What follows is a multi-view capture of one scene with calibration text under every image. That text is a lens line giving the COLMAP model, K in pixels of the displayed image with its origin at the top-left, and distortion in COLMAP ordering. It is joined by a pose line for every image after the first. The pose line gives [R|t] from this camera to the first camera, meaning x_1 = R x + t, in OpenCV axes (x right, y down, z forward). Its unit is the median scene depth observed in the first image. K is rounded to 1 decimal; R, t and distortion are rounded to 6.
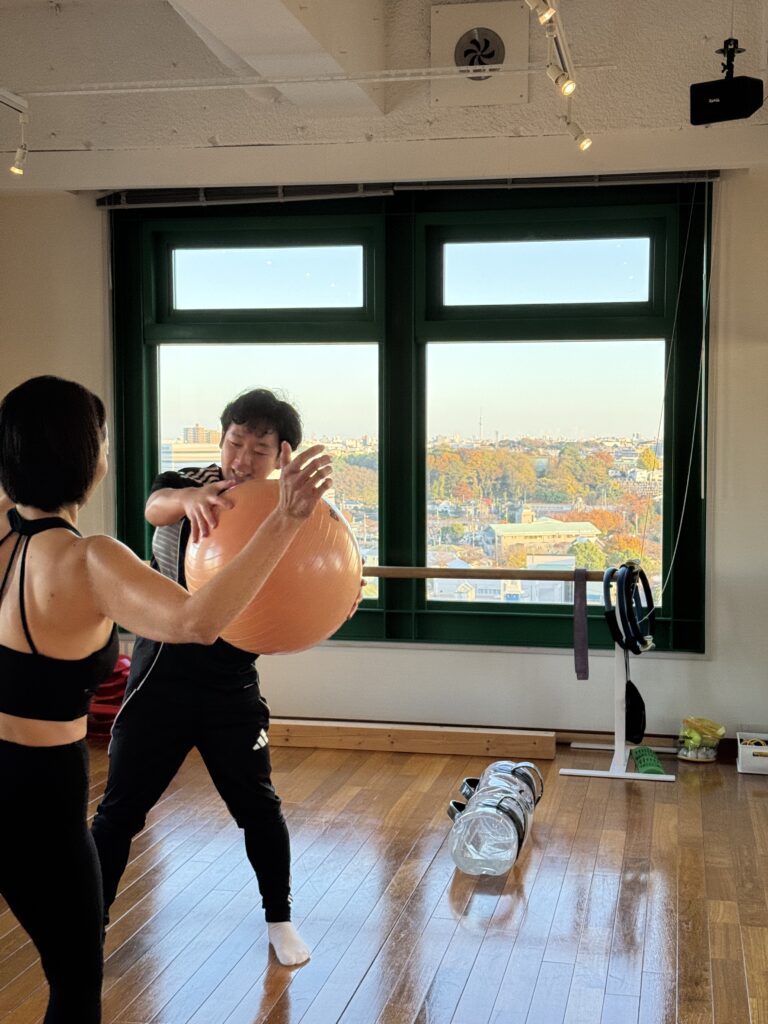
lens RADIAL K [[1431.5, 0, 384.6], [0, 1431.5, 509.5], [0, 0, 1]] dist [0.046460, 0.000000]
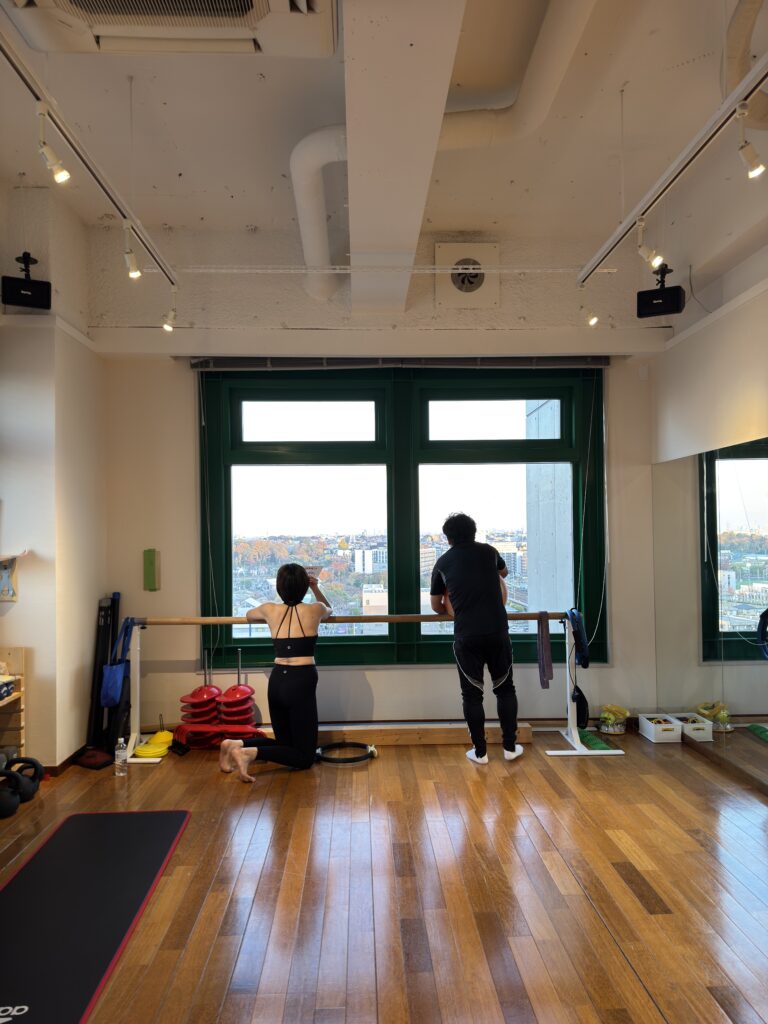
lens RADIAL K [[710.7, 0, 388.3], [0, 710.7, 516.3], [0, 0, 1]] dist [0.022355, 0.002977]
pose [[0.968822, -0.010247, 0.247547, -0.190637], [0.028990, 0.996970, -0.072190, -0.008215], [-0.246057, 0.077115, 0.966183, 0.285273]]
